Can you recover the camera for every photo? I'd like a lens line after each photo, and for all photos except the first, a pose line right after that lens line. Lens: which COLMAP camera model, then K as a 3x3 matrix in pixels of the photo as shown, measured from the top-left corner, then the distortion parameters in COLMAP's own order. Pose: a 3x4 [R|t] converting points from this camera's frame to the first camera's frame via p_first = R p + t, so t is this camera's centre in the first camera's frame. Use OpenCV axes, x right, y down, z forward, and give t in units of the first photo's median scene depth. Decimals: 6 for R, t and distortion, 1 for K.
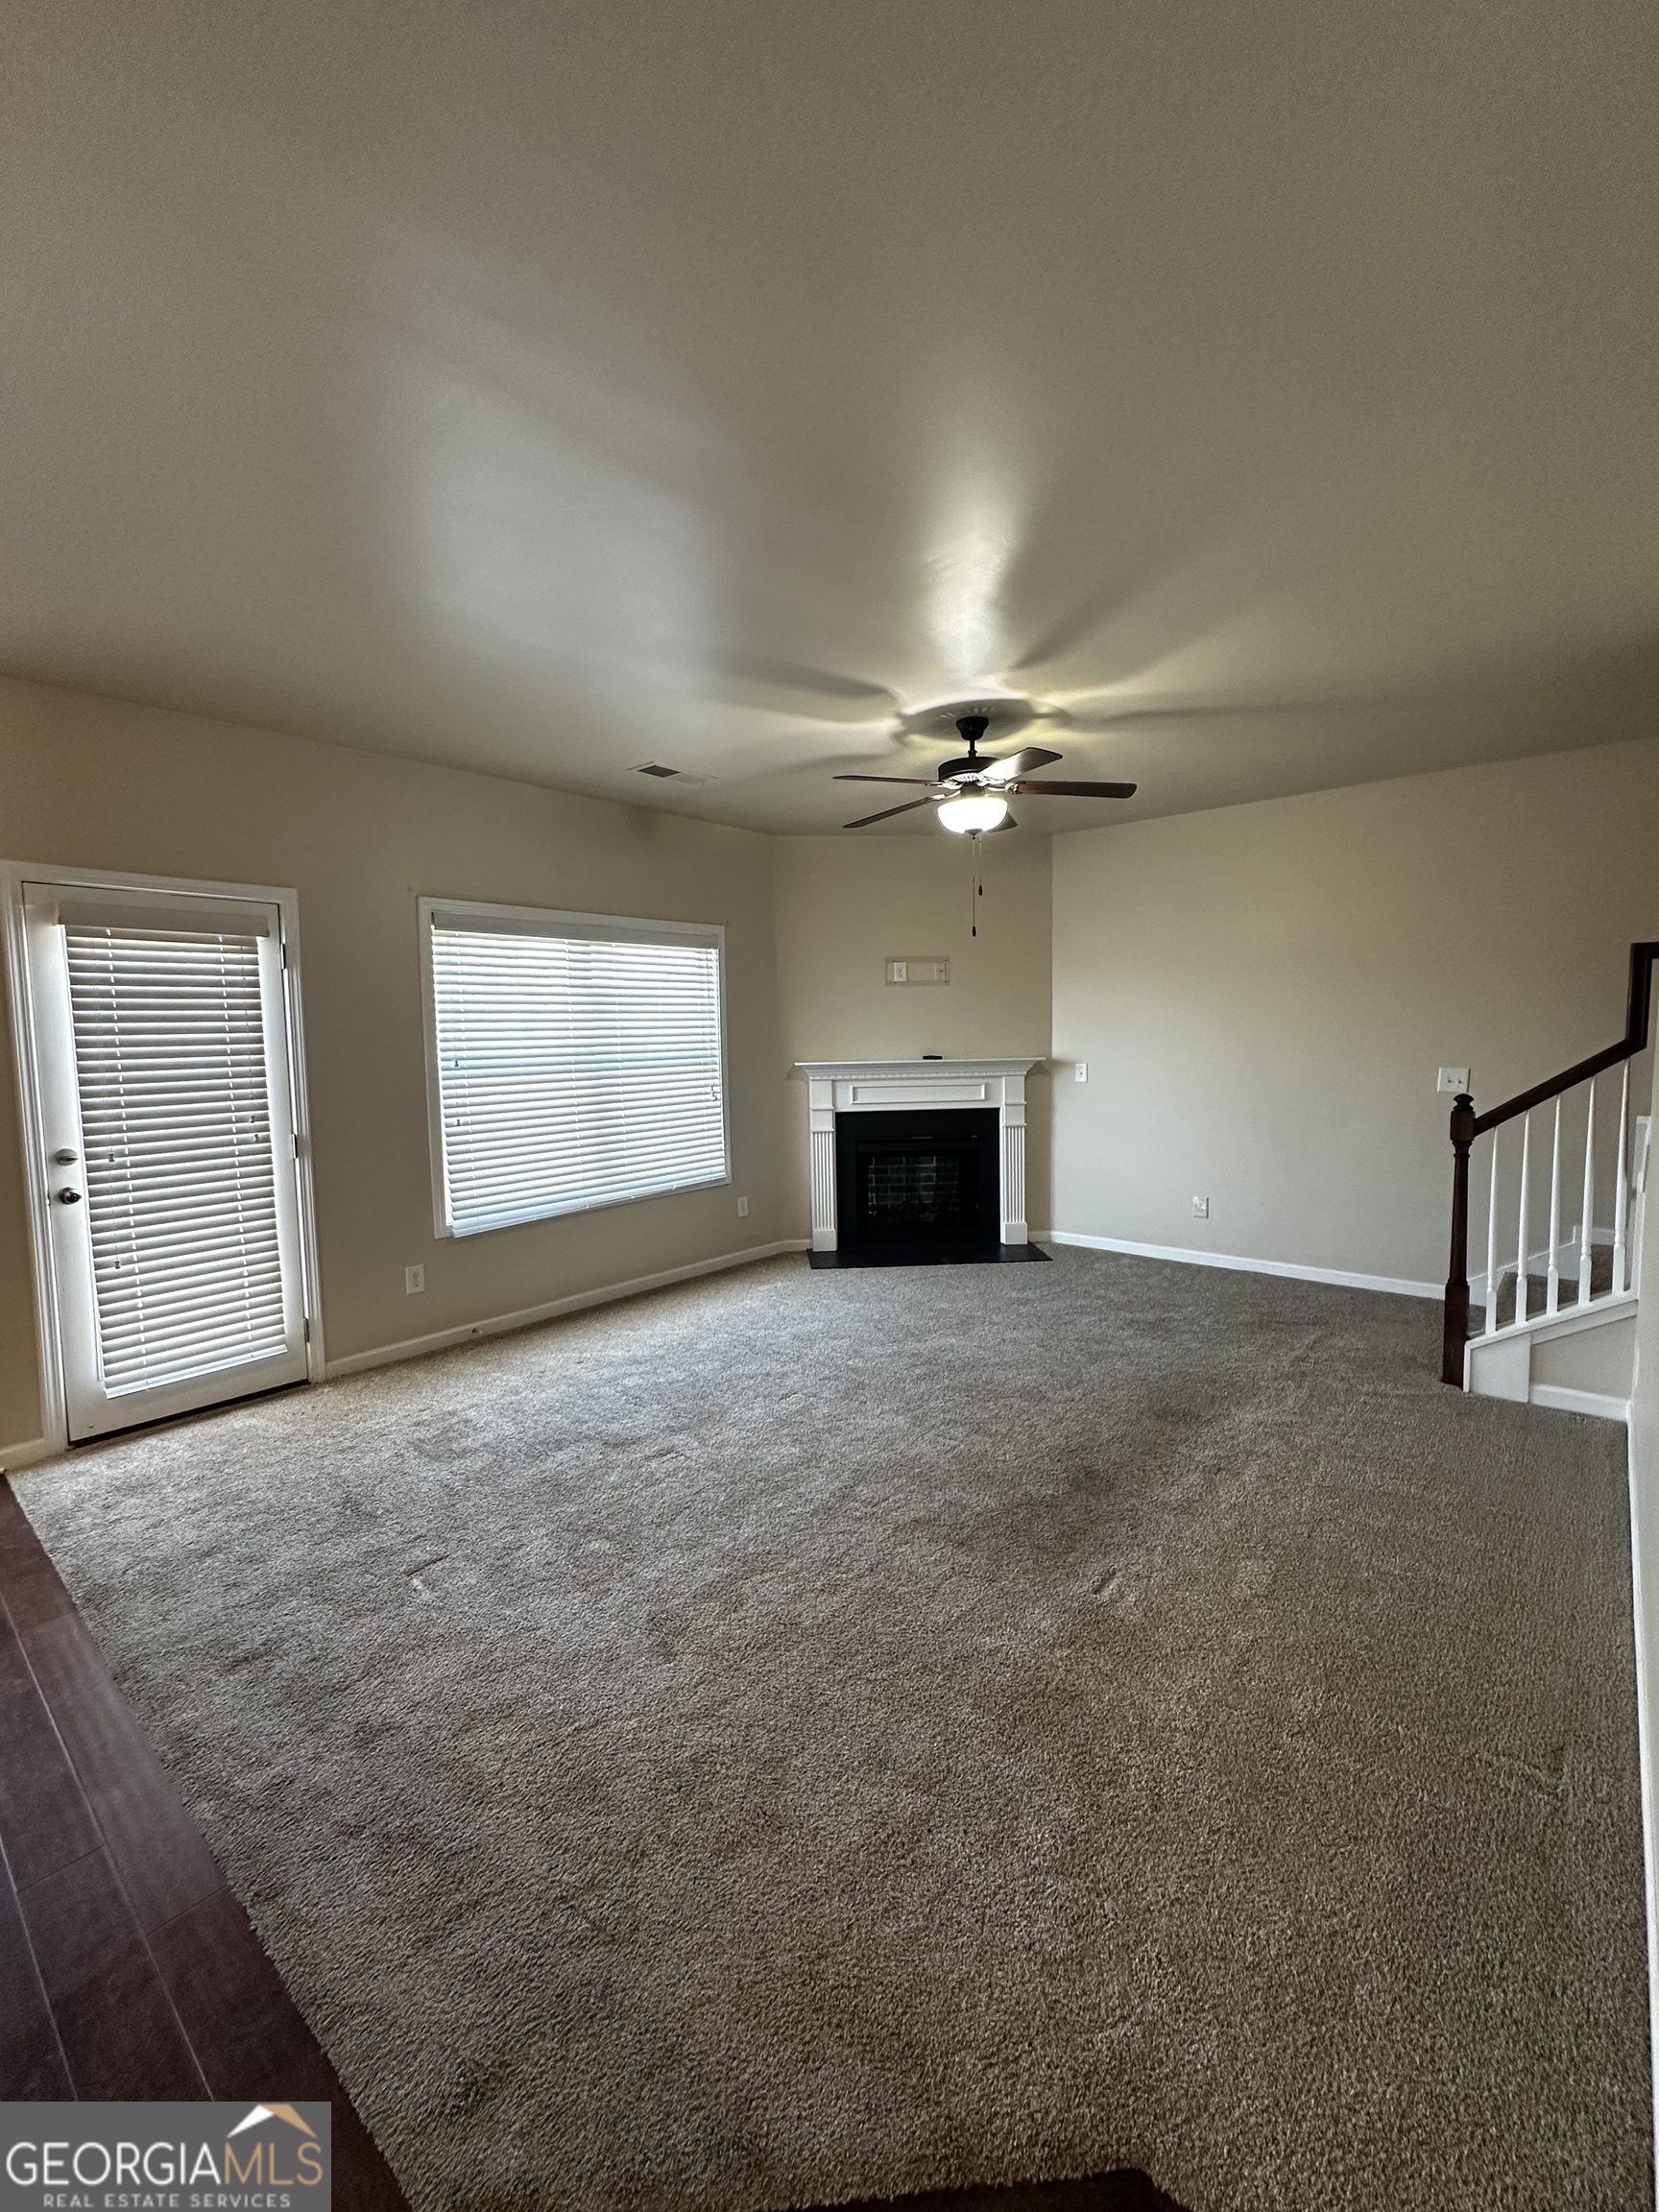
lens RADIAL K [[883.4, 0, 819.2], [0, 883.4, 1098.1], [0, 0, 1]] dist [0.000515, -0.000087]
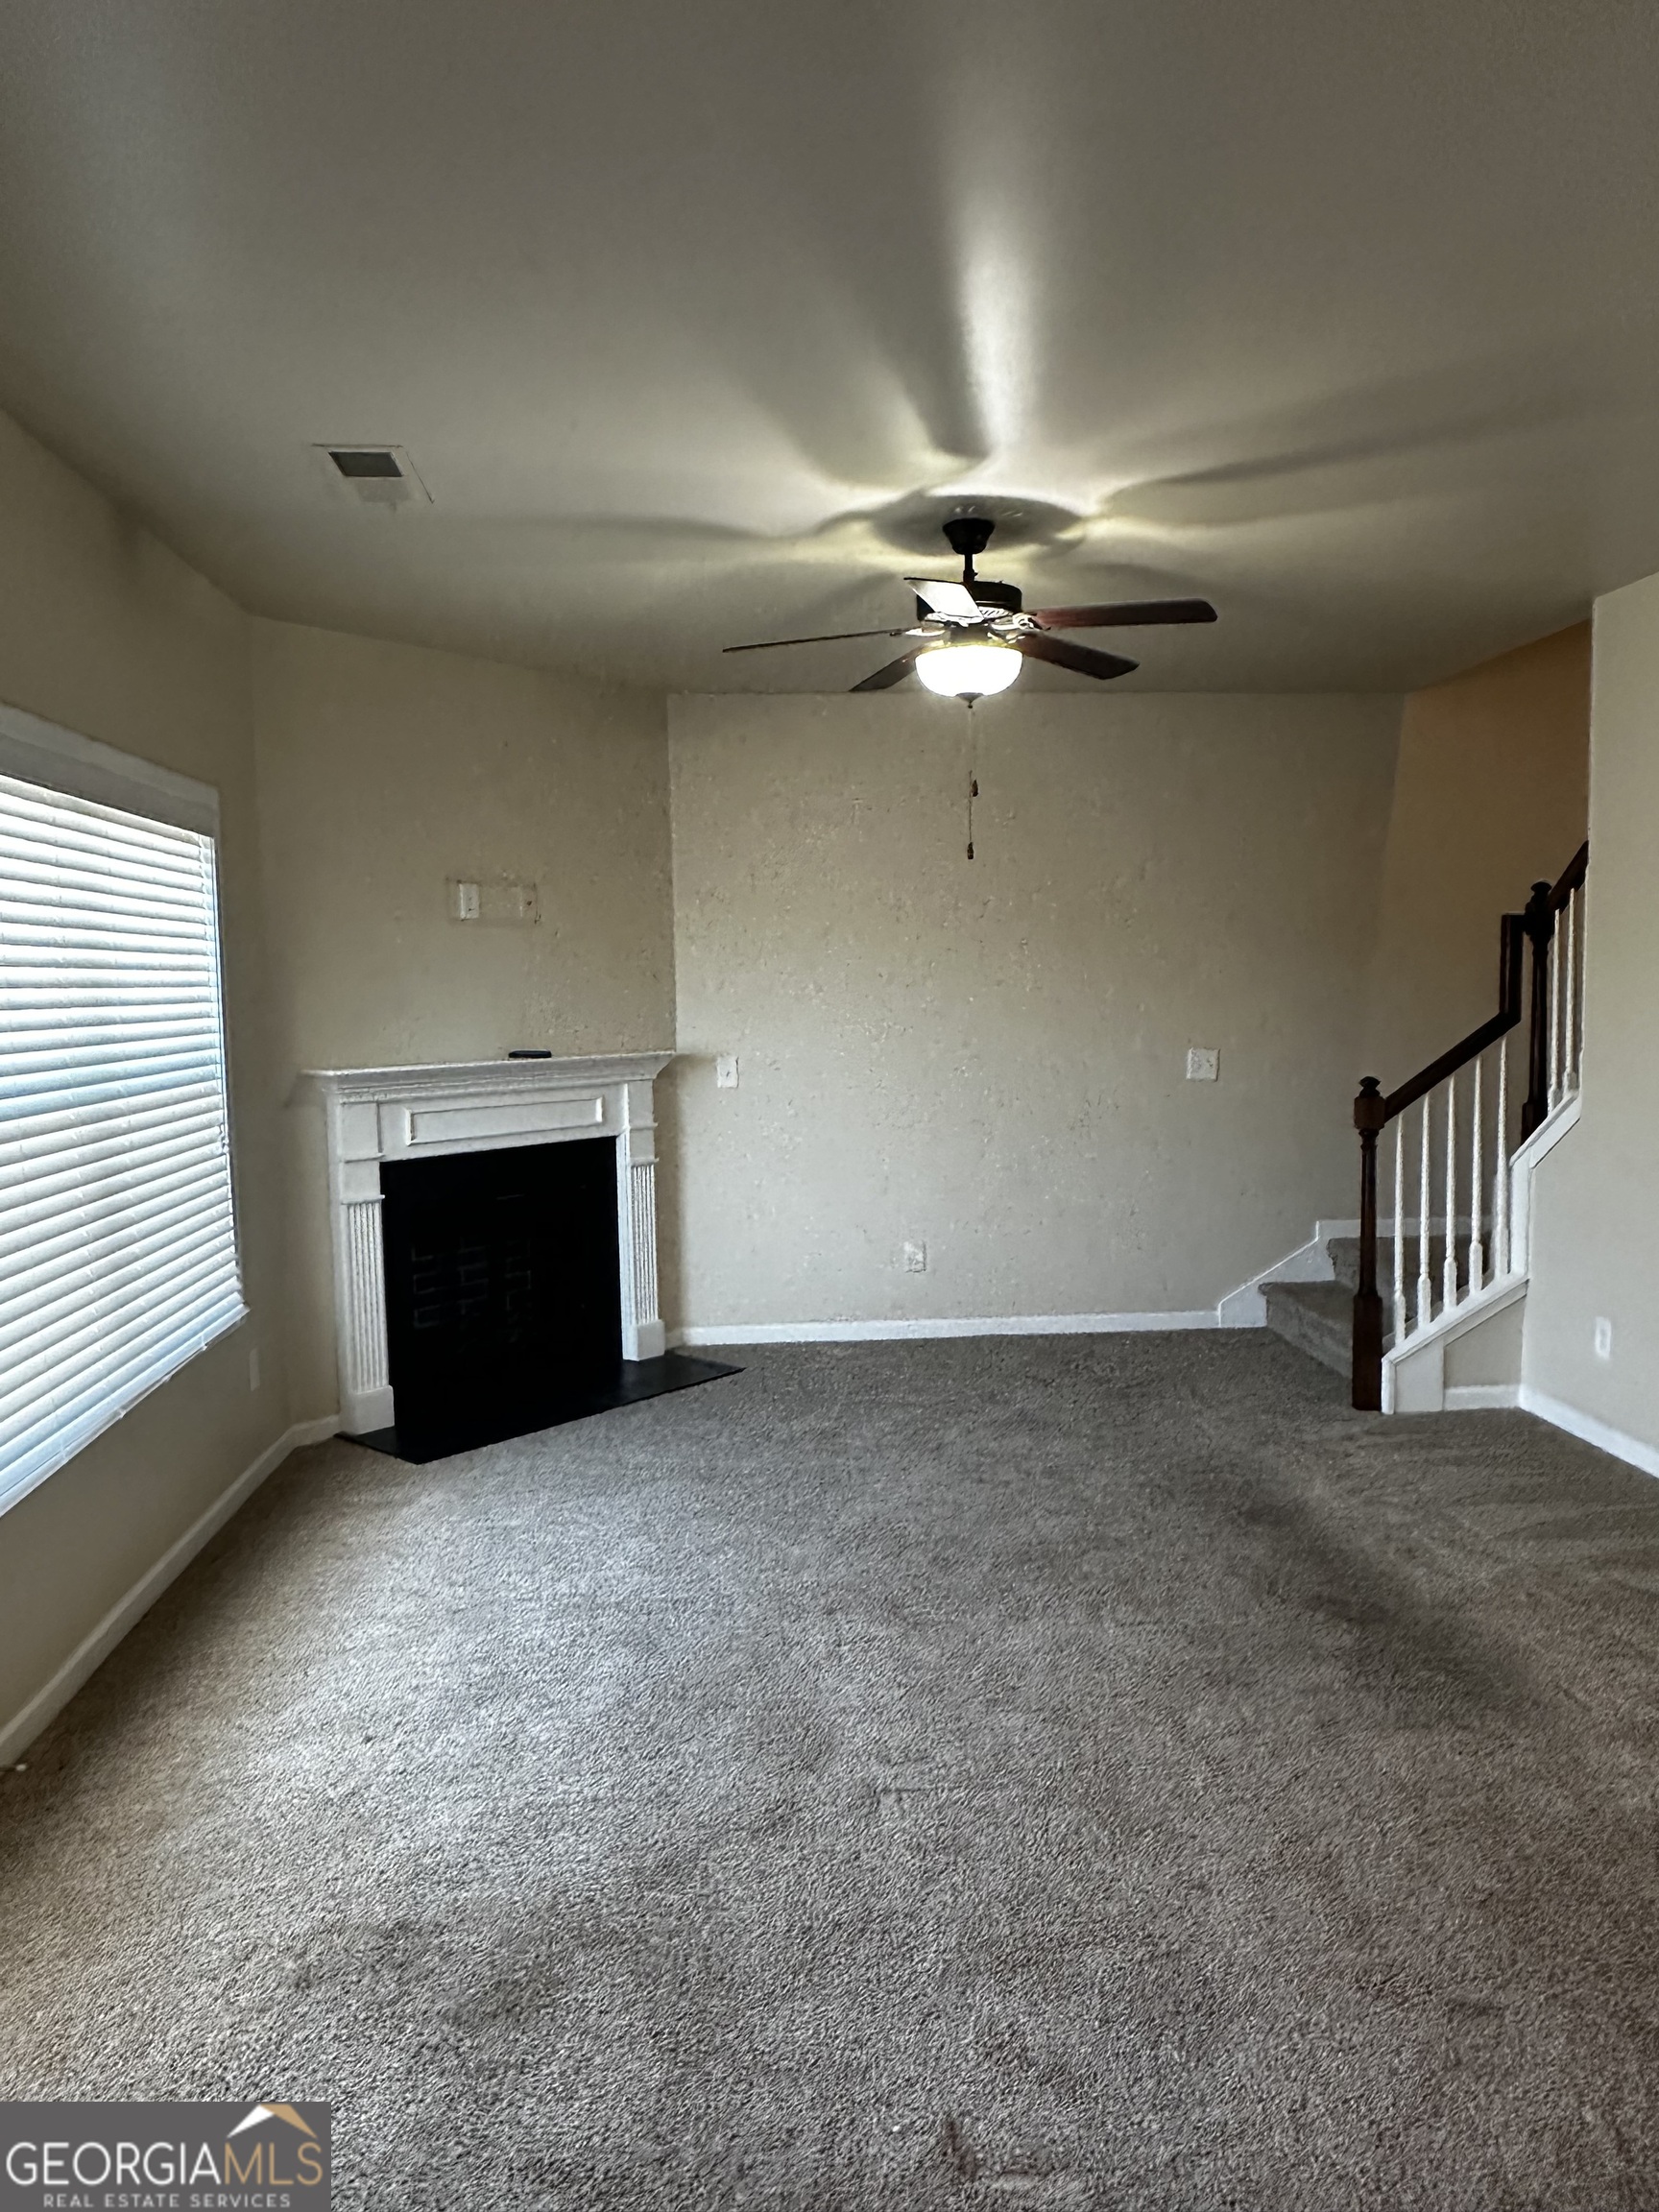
lens RADIAL K [[1487.0, 0, 769.7], [0, 1487.0, 1097.9], [0, 0, 1]] dist [0.000072, -0.003618]
pose [[0.723815, -0.042170, 0.688704, -0.565045], [0.055489, 0.998455, 0.002819, -0.016452], [-0.687759, 0.036175, 0.725037, 0.265227]]
